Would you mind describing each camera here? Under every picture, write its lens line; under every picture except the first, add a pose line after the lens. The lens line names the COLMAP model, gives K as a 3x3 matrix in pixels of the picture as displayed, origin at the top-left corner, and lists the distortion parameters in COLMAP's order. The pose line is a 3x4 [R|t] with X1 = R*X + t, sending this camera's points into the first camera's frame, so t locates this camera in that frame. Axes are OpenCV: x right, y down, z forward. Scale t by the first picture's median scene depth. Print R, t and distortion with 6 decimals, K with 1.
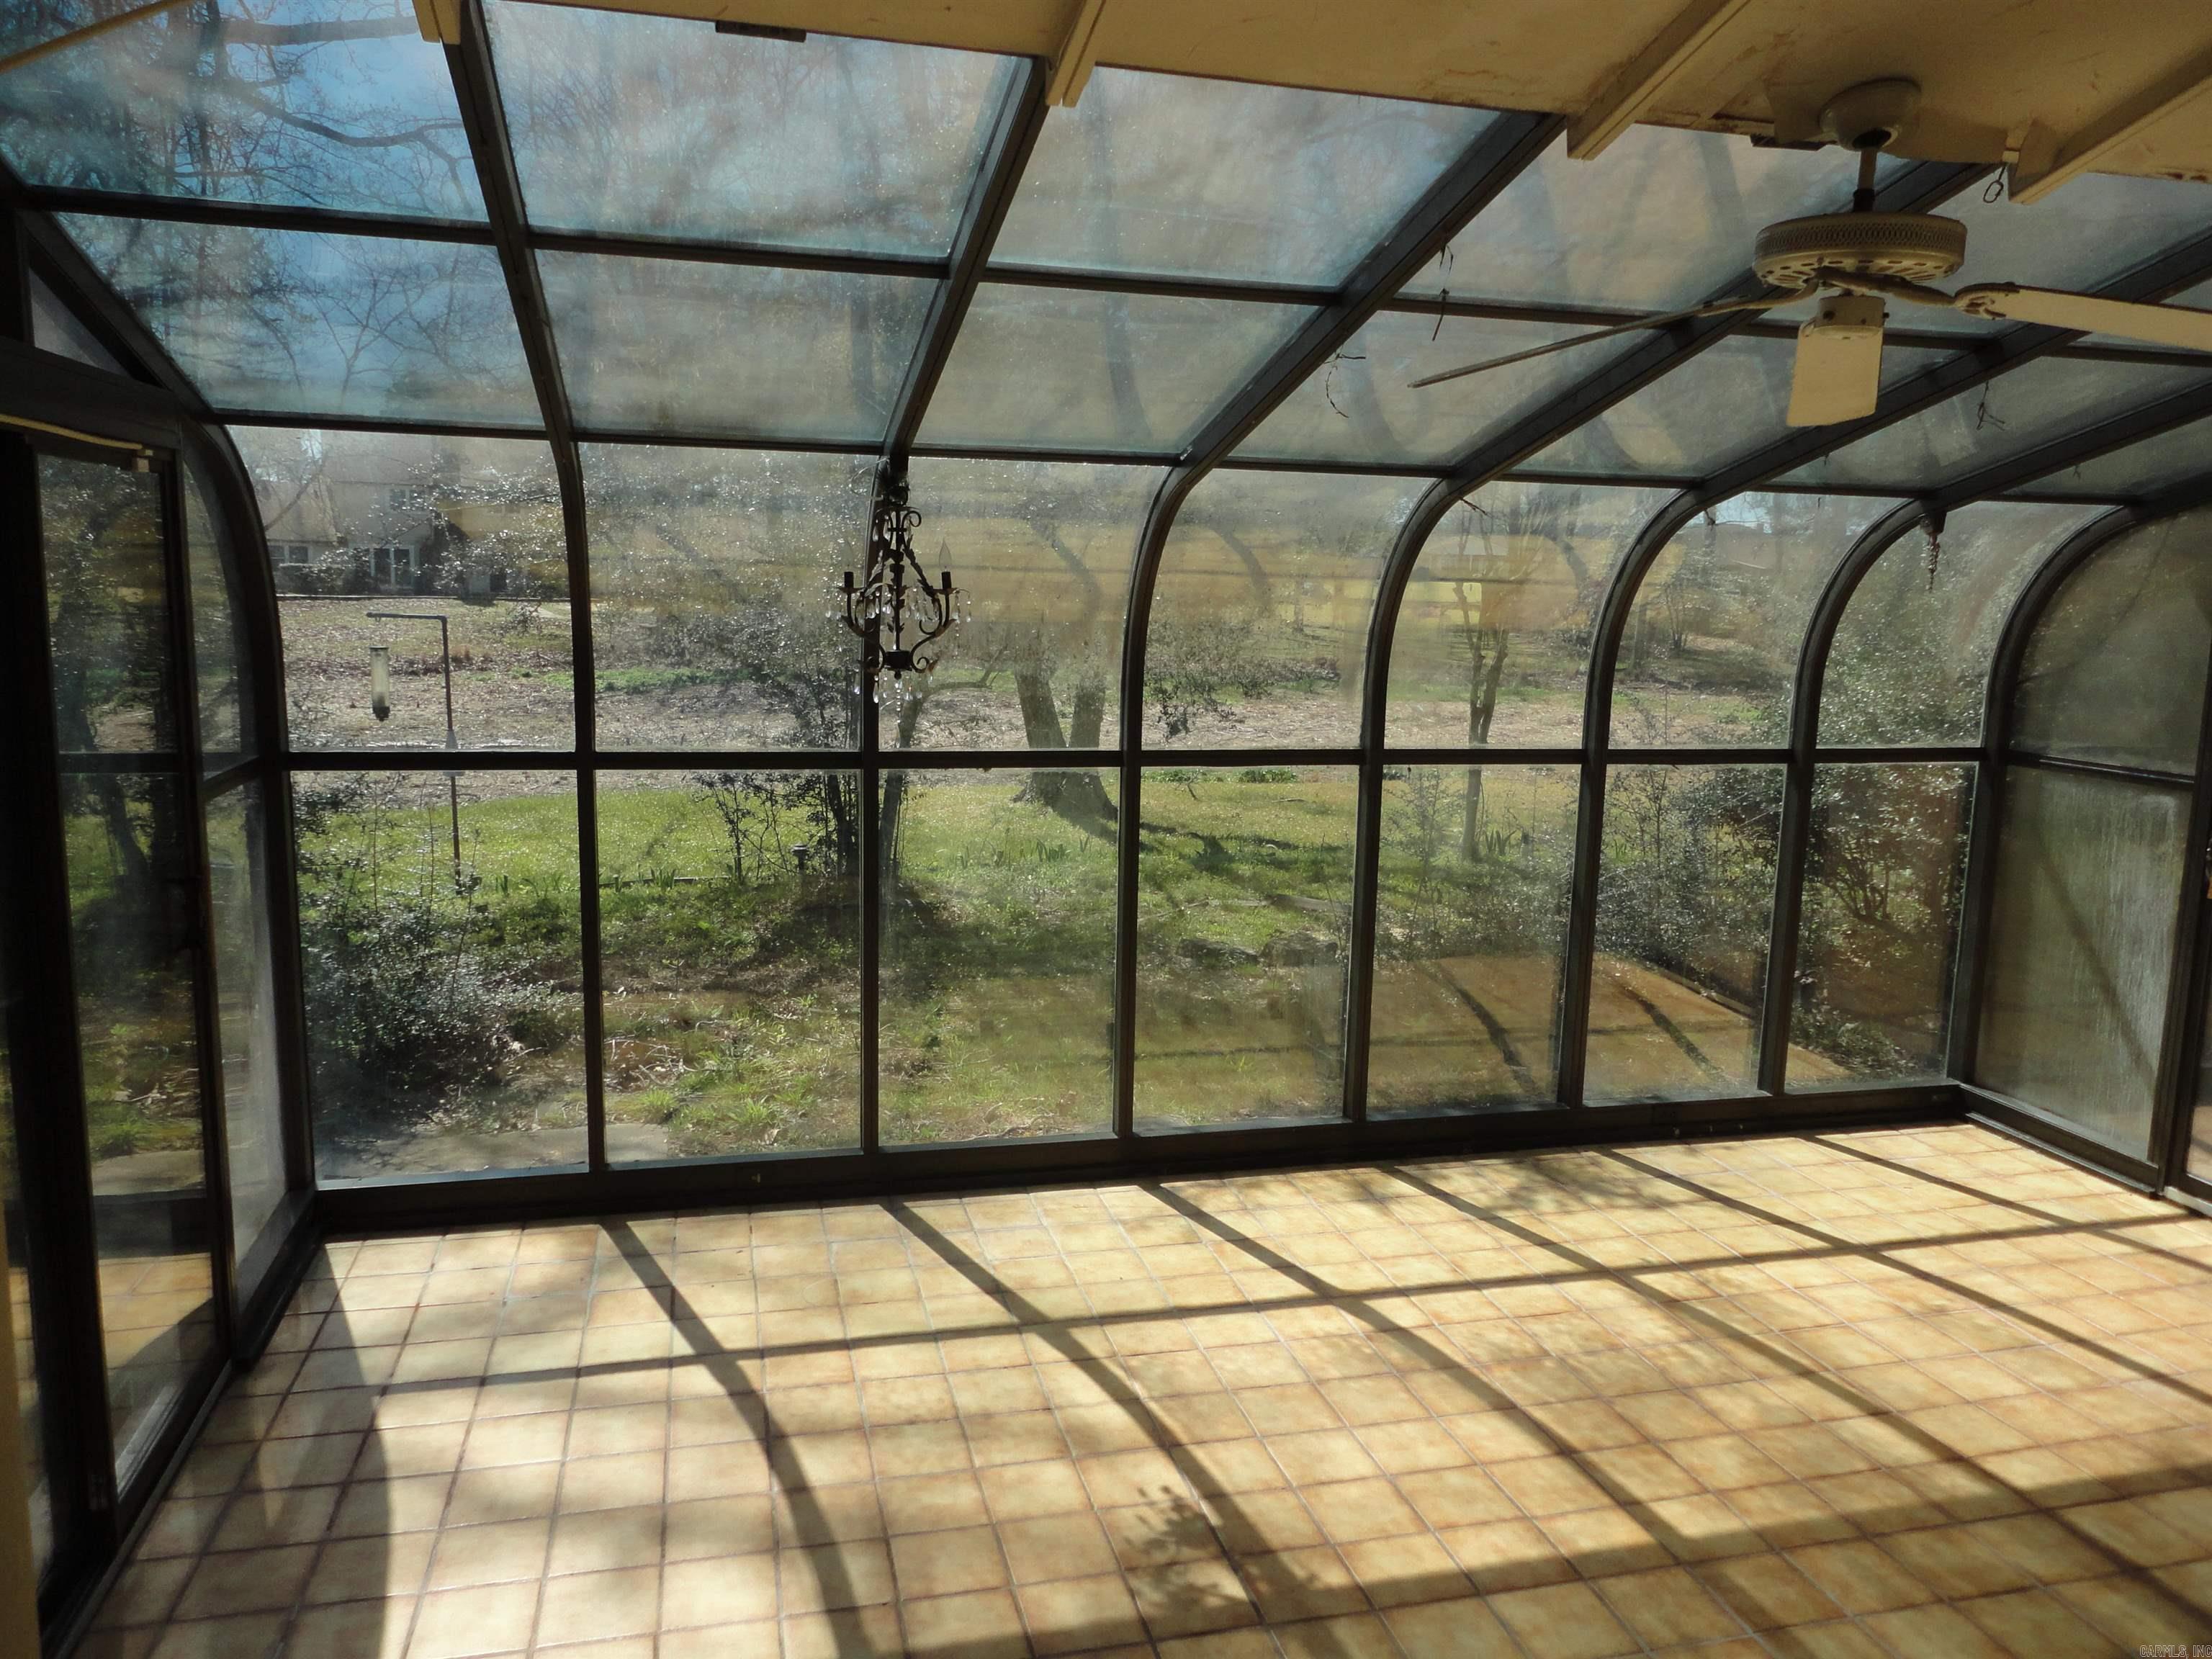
lens RADIAL K [[1591.2, 0, 1106.0], [0, 1591.2, 829.5], [0, 0, 1]] dist [-0.008205, -0.000384]
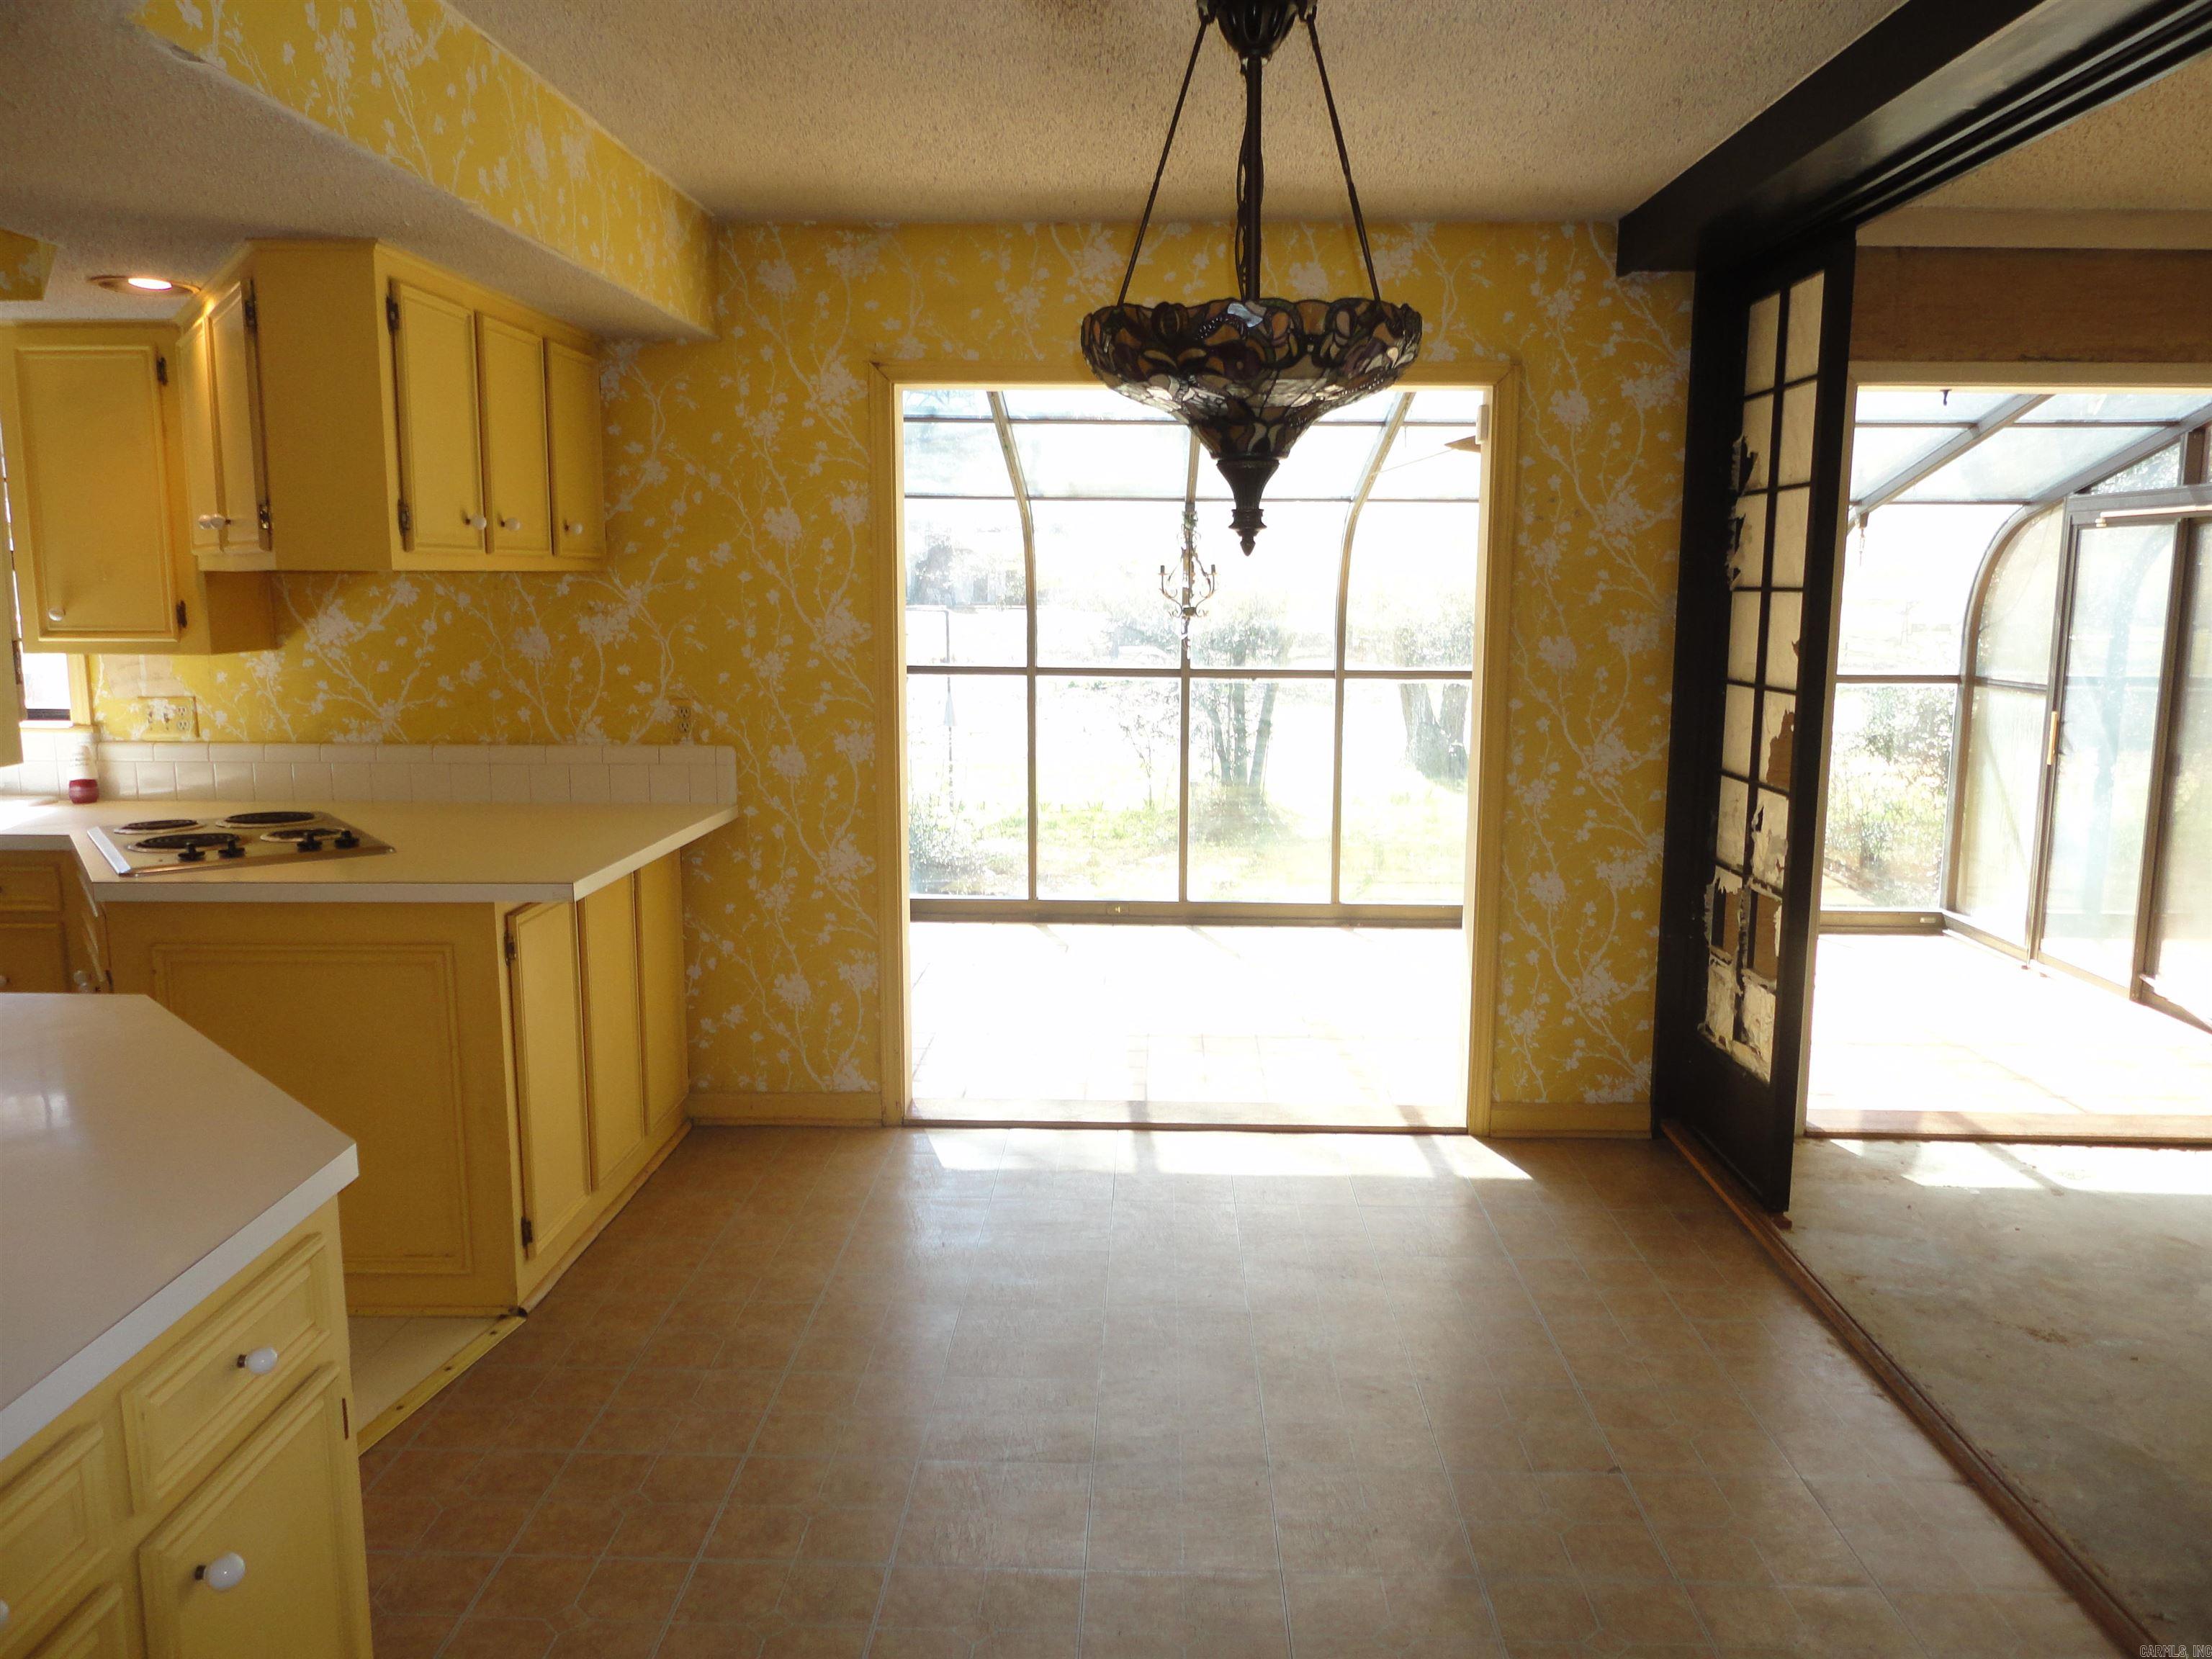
lens RADIAL K [[1591.2, 0, 1106.0], [0, 1591.2, 829.5], [0, 0, 1]] dist [-0.008205, -0.000384]
pose [[0.961332, 0.015300, -0.274966, 0.280014], [-0.017506, 0.999831, -0.005571, 0.154997], [0.274835, 0.010169, 0.961438, -0.791048]]
